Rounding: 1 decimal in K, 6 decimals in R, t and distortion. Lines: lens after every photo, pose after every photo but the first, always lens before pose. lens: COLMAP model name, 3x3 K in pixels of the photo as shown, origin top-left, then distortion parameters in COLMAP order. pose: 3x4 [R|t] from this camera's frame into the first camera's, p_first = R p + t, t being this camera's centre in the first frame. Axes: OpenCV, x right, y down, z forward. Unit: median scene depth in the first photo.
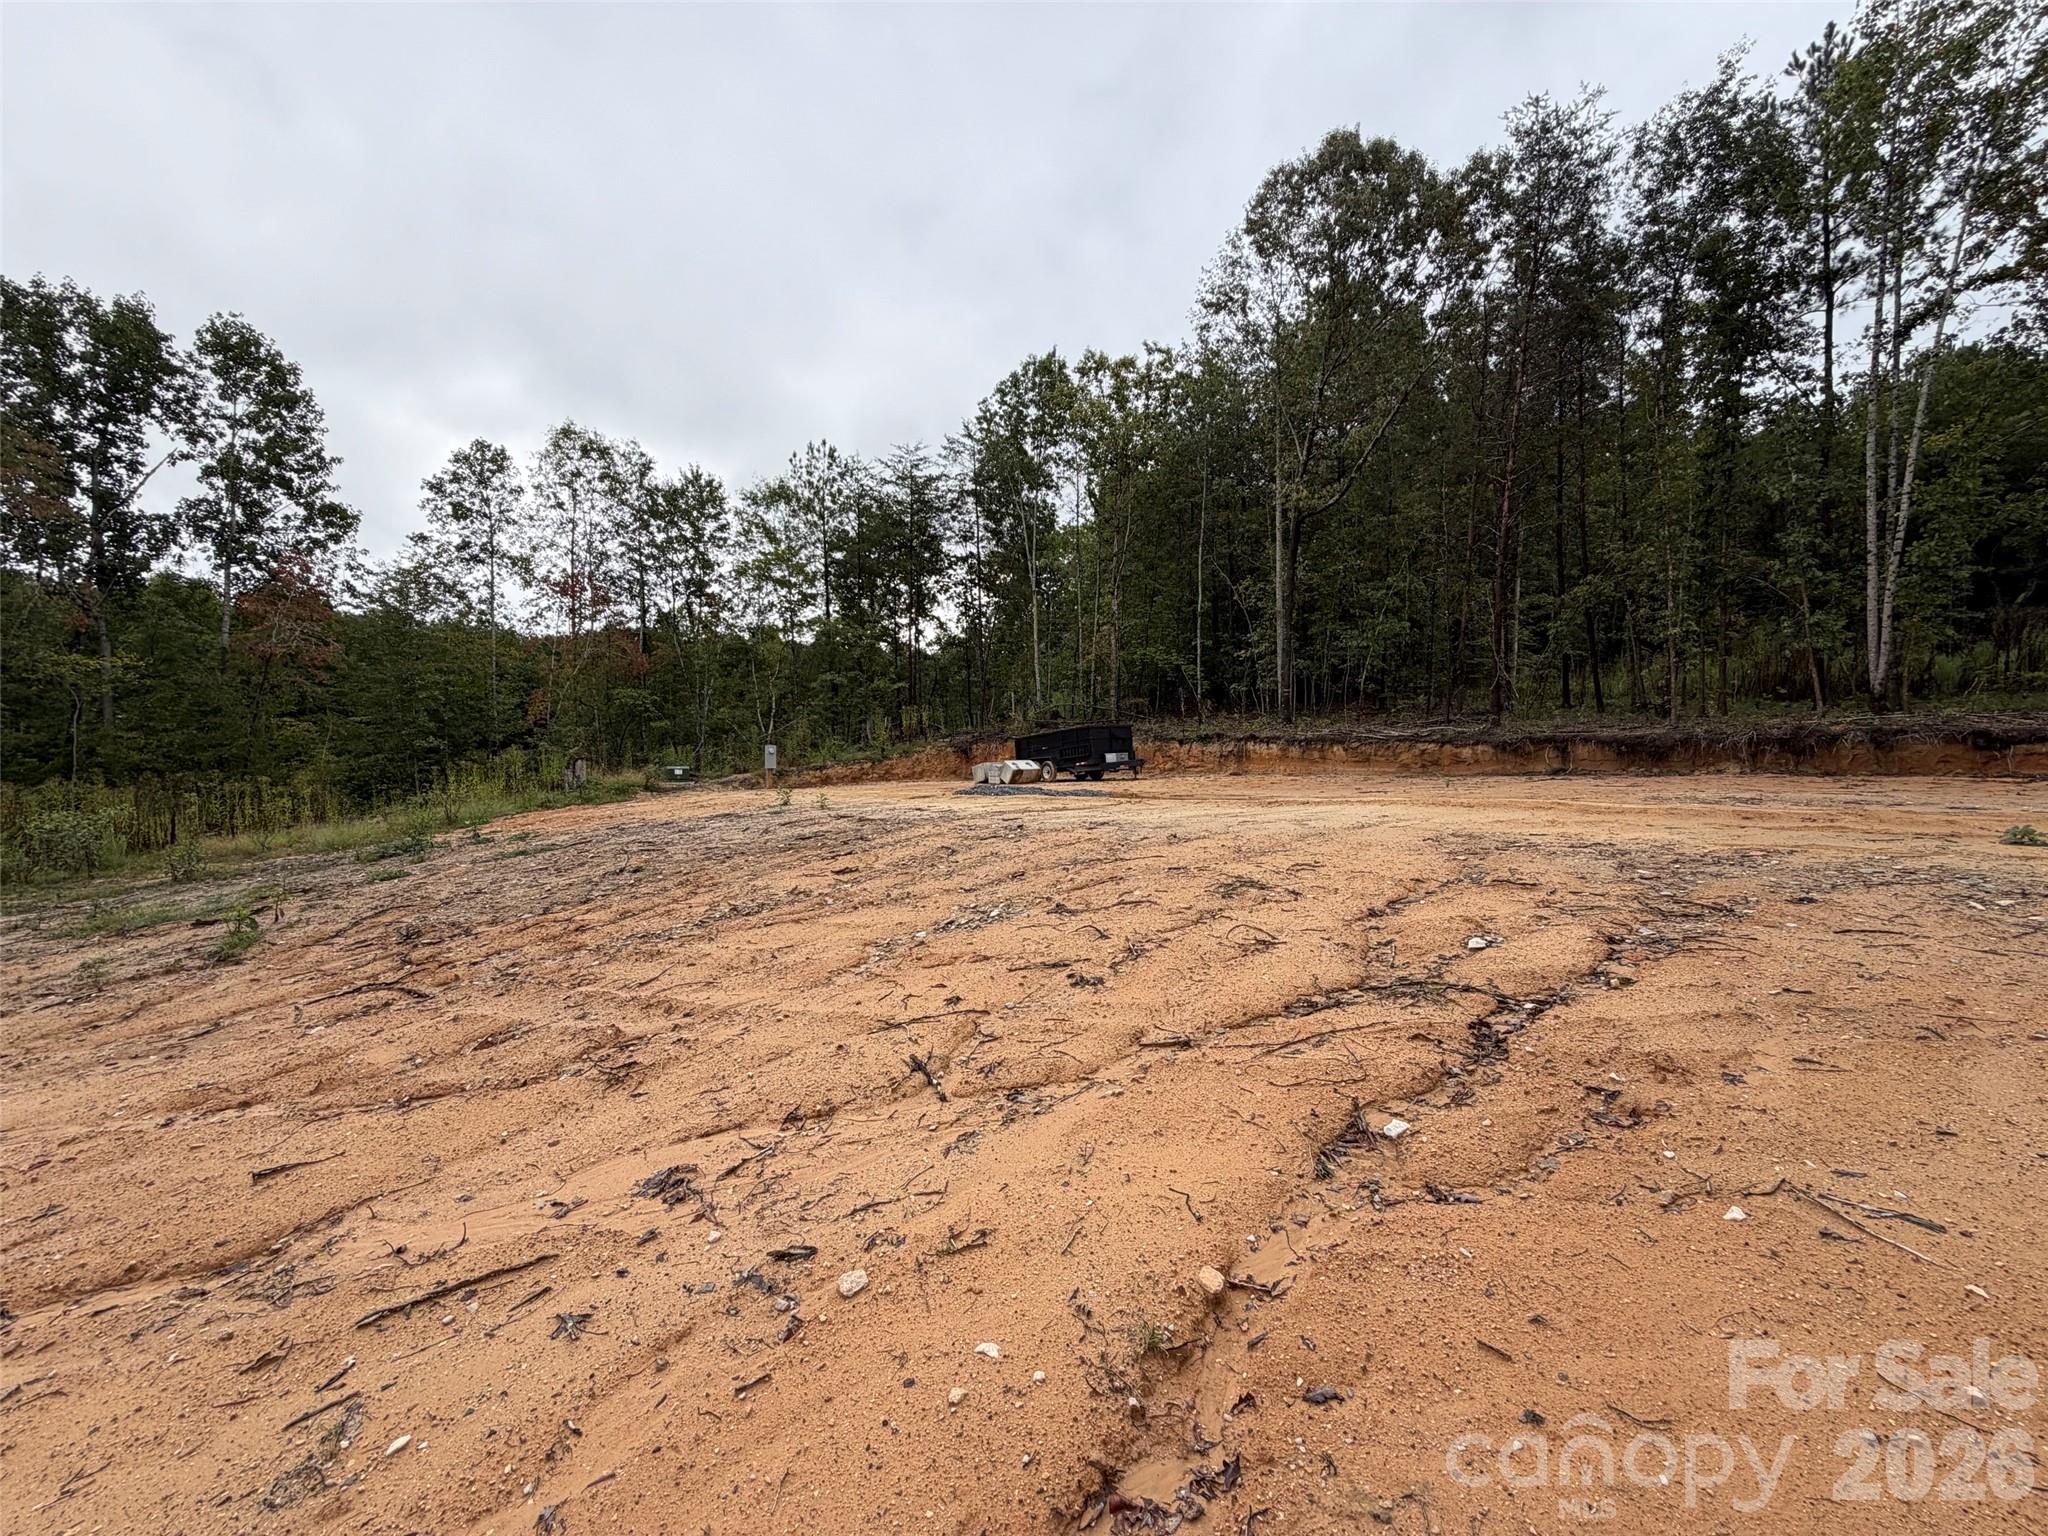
lens RADIAL K [[809.9, 0, 1018.1], [0, 809.9, 765.0], [0, 0, 1]] dist [-0.000443, -0.000089]
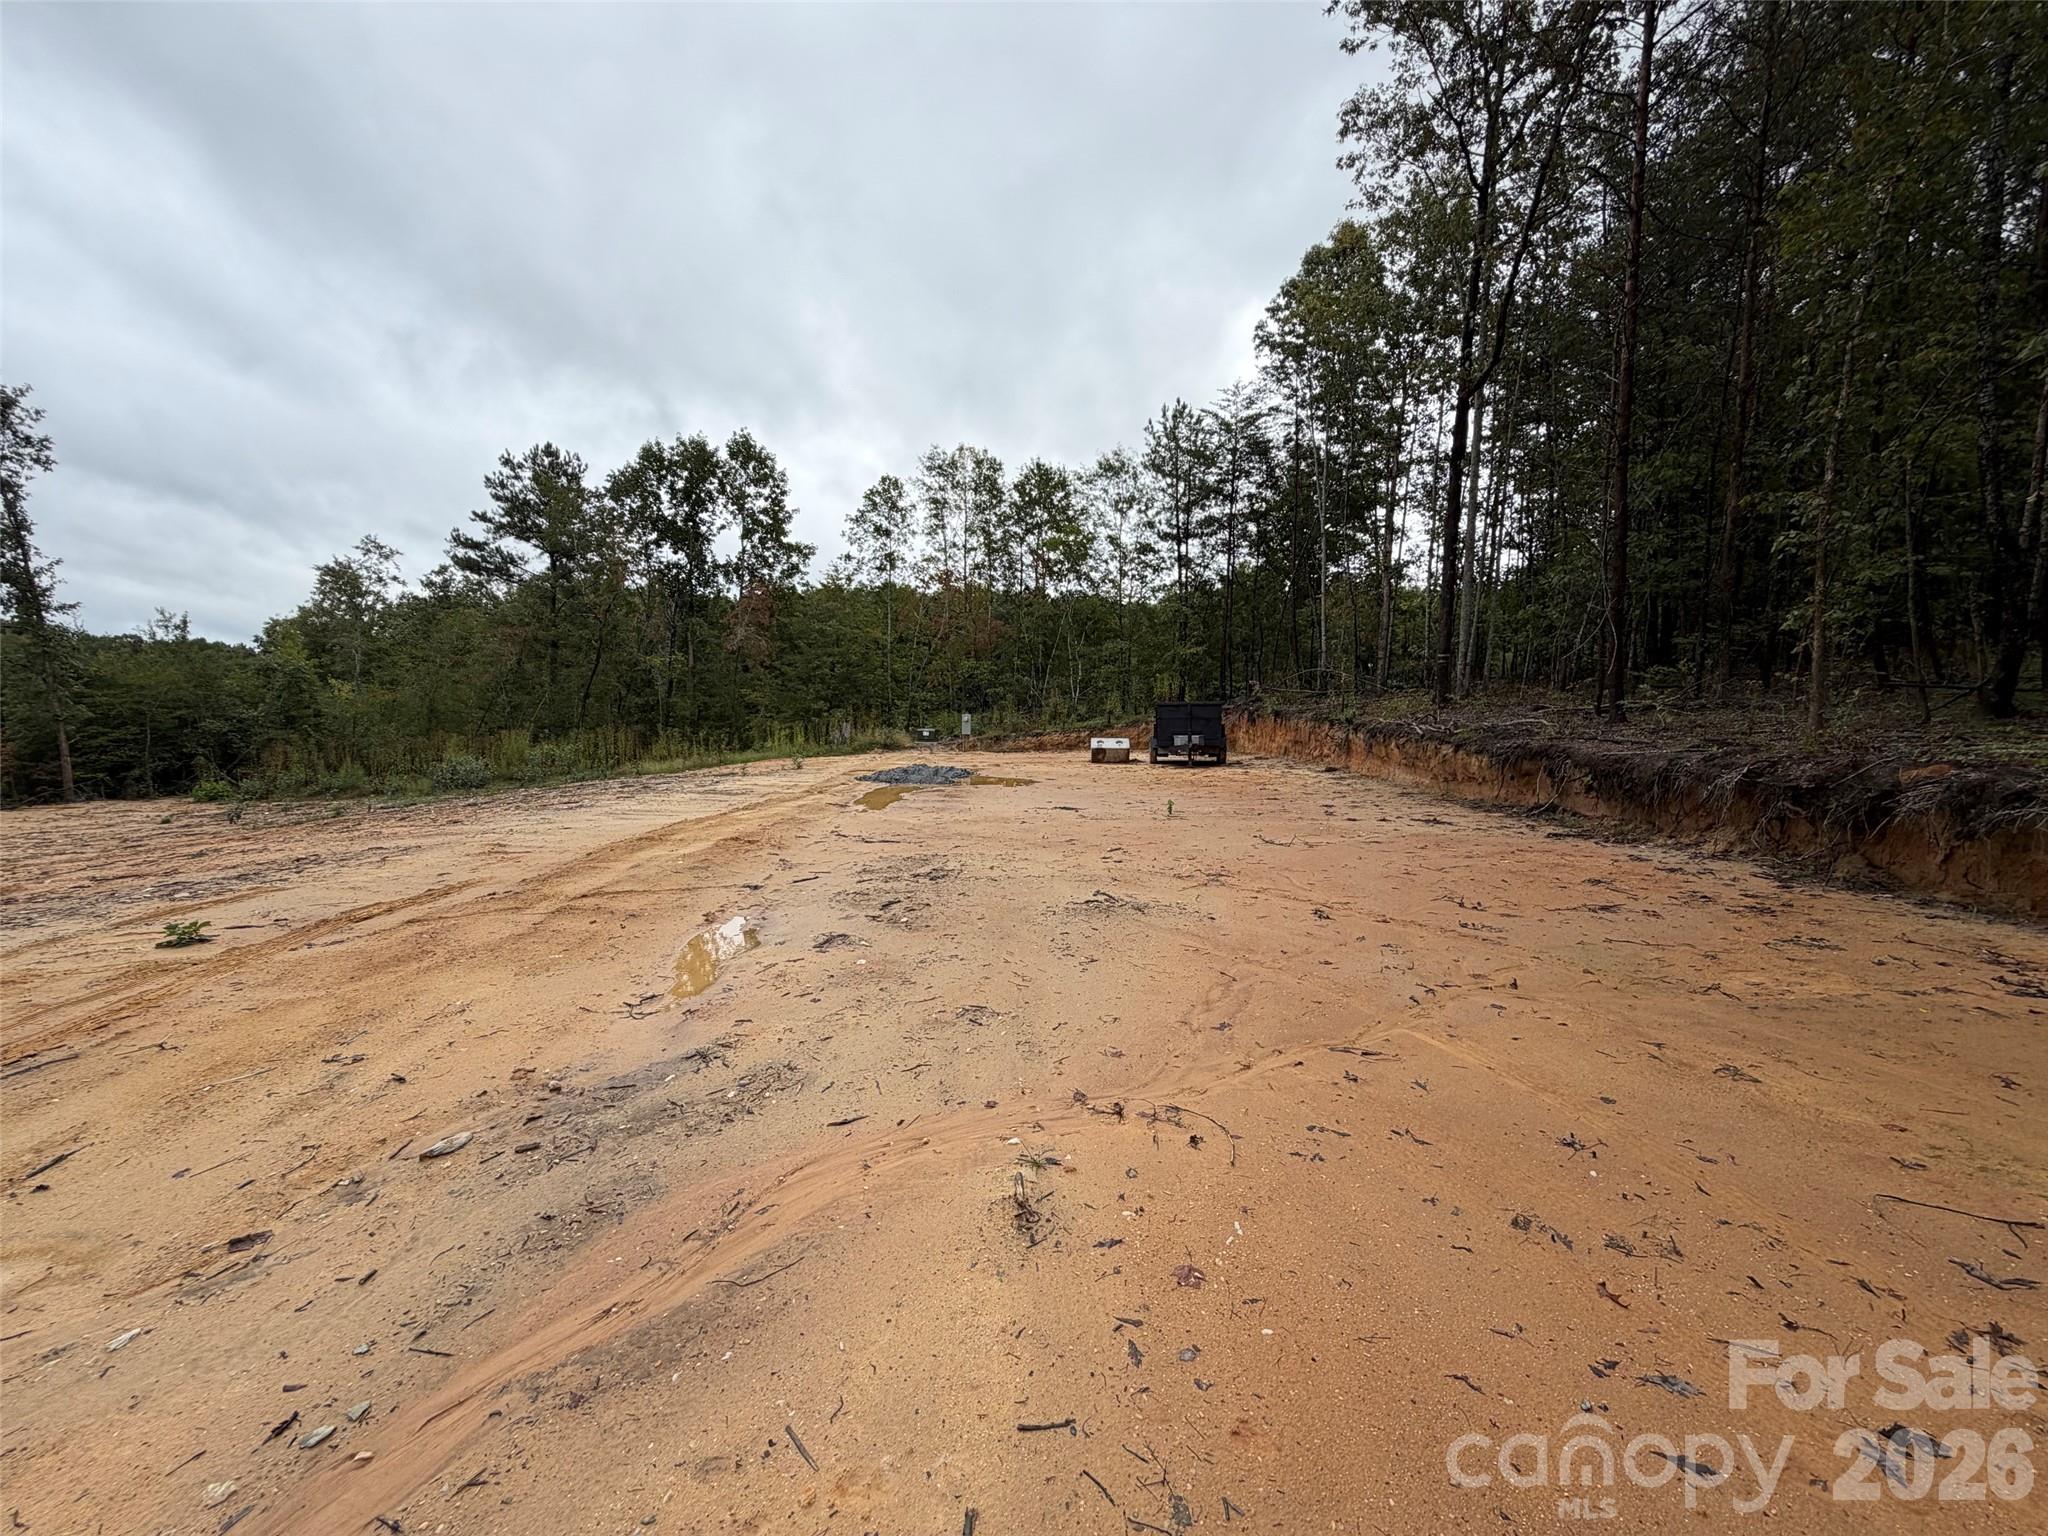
lens RADIAL K [[812.5, 0, 1017.8], [0, 812.5, 766.1], [0, 0, 1]] dist [0.000712, 0.000039]
pose [[0.708709, 0.072057, -0.701811, 0.559098], [-0.028068, 0.996863, 0.074008, -0.037868], [0.704942, -0.032752, 0.708508, 0.234514]]
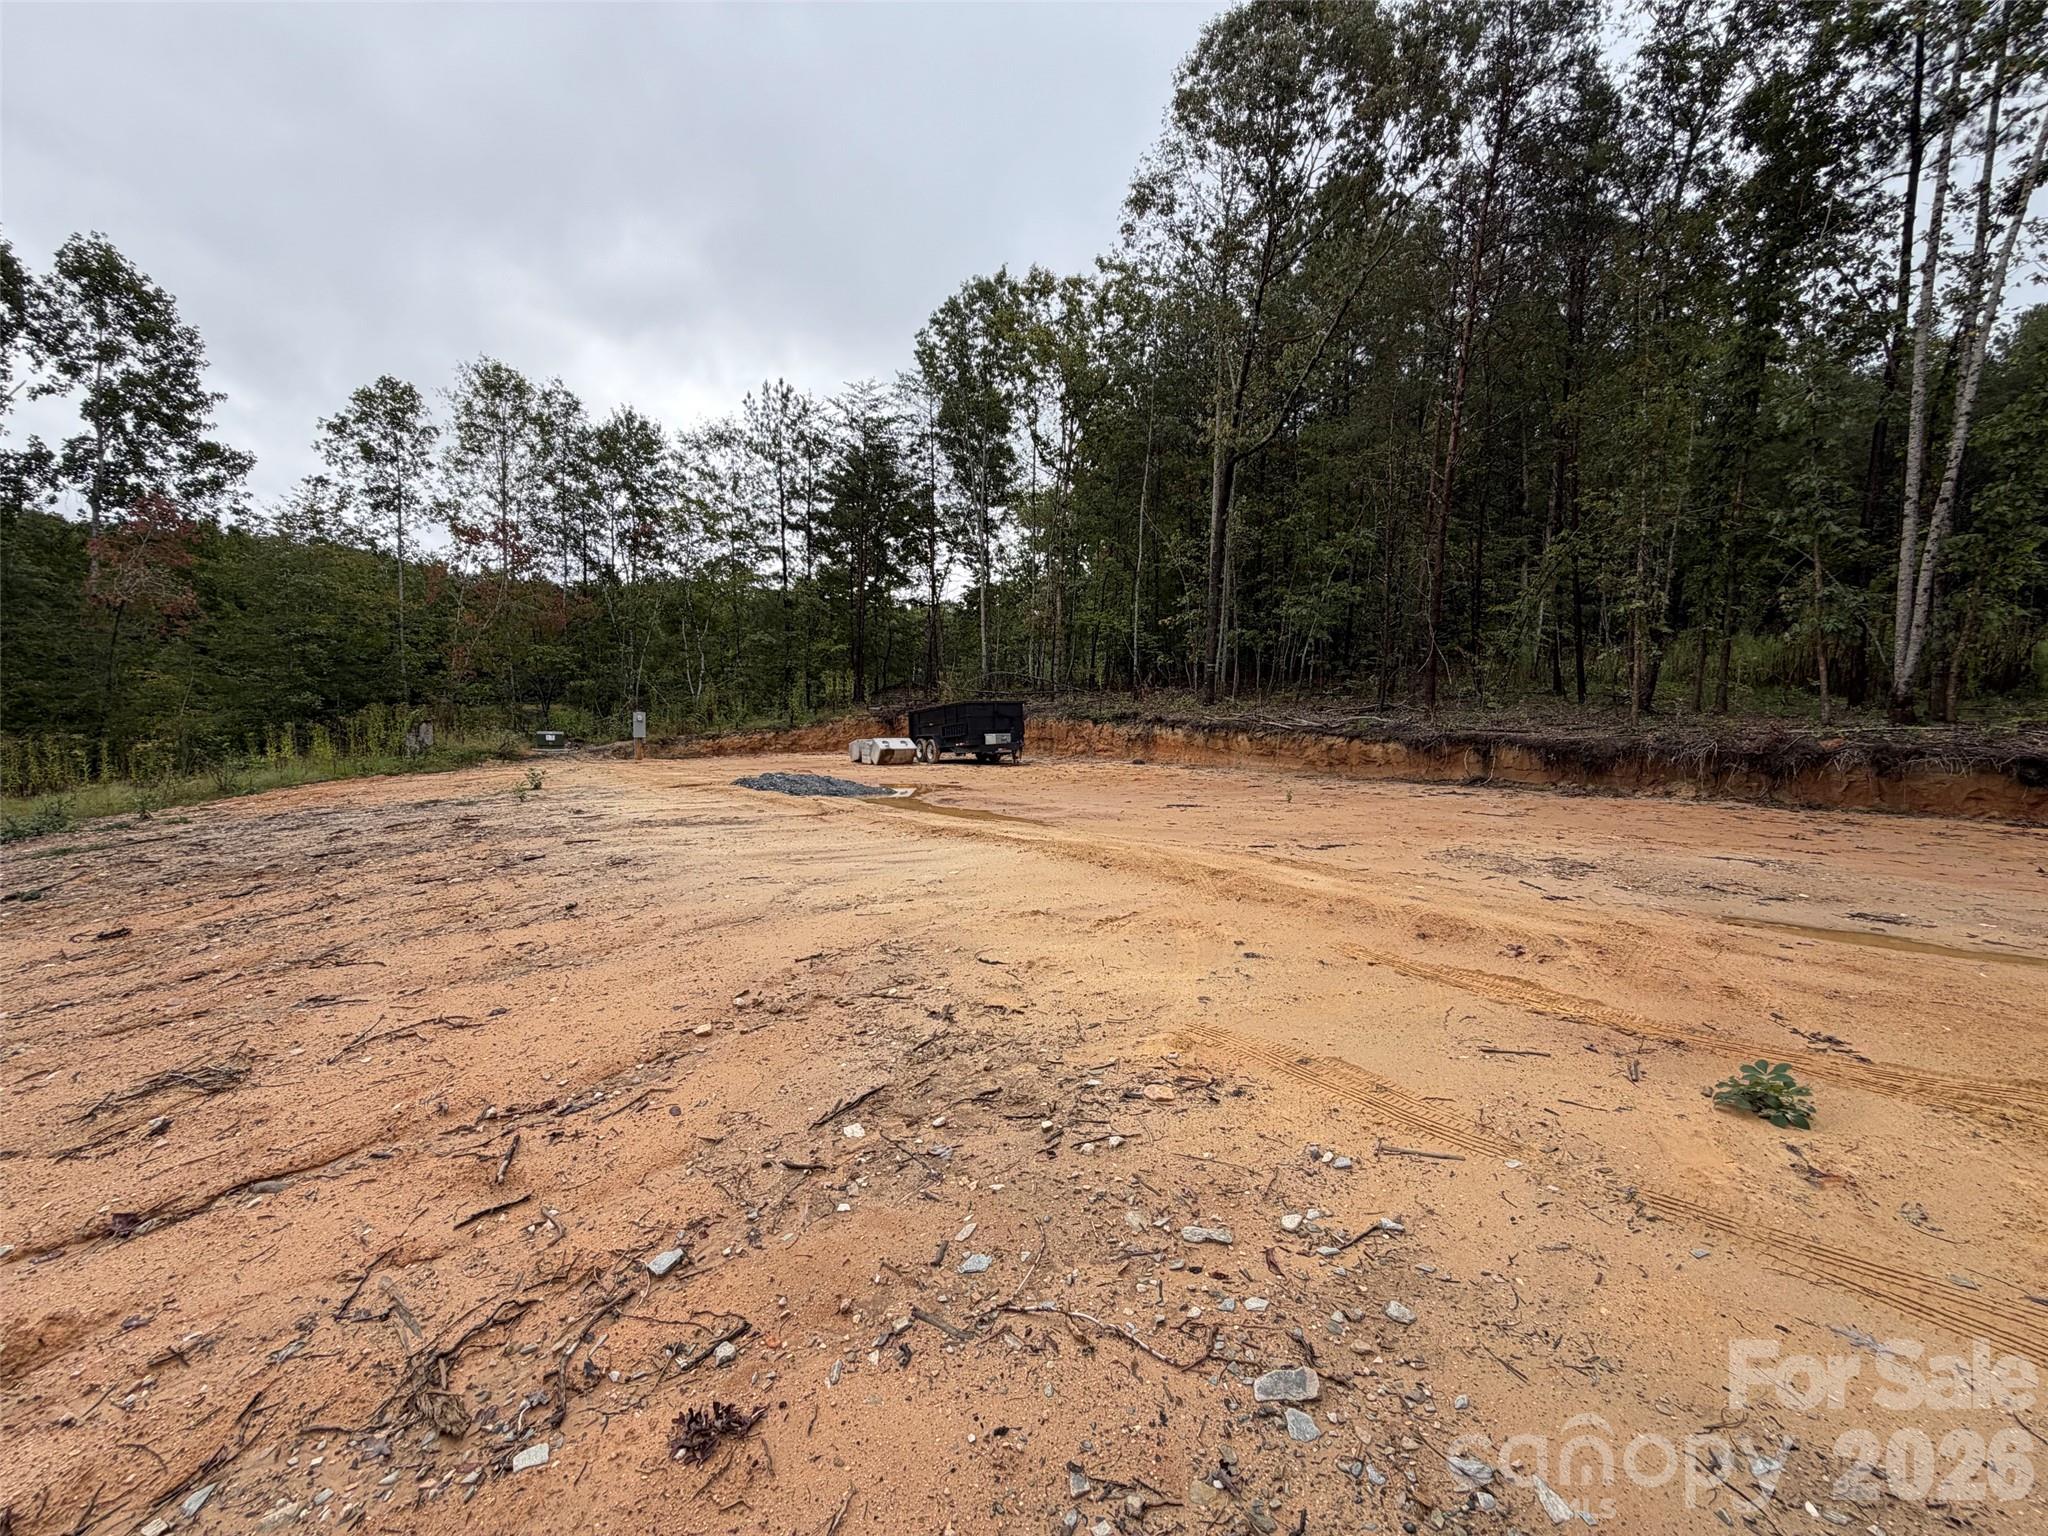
lens RADIAL K [[812.5, 0, 1017.8], [0, 812.5, 766.1], [0, 0, 1]] dist [0.000712, 0.000039]
pose [[0.995805, 0.034616, -0.084702, 0.200447], [-0.030357, 0.998234, 0.051068, -0.023105], [0.086320, -0.048283, 0.995097, 0.120285]]
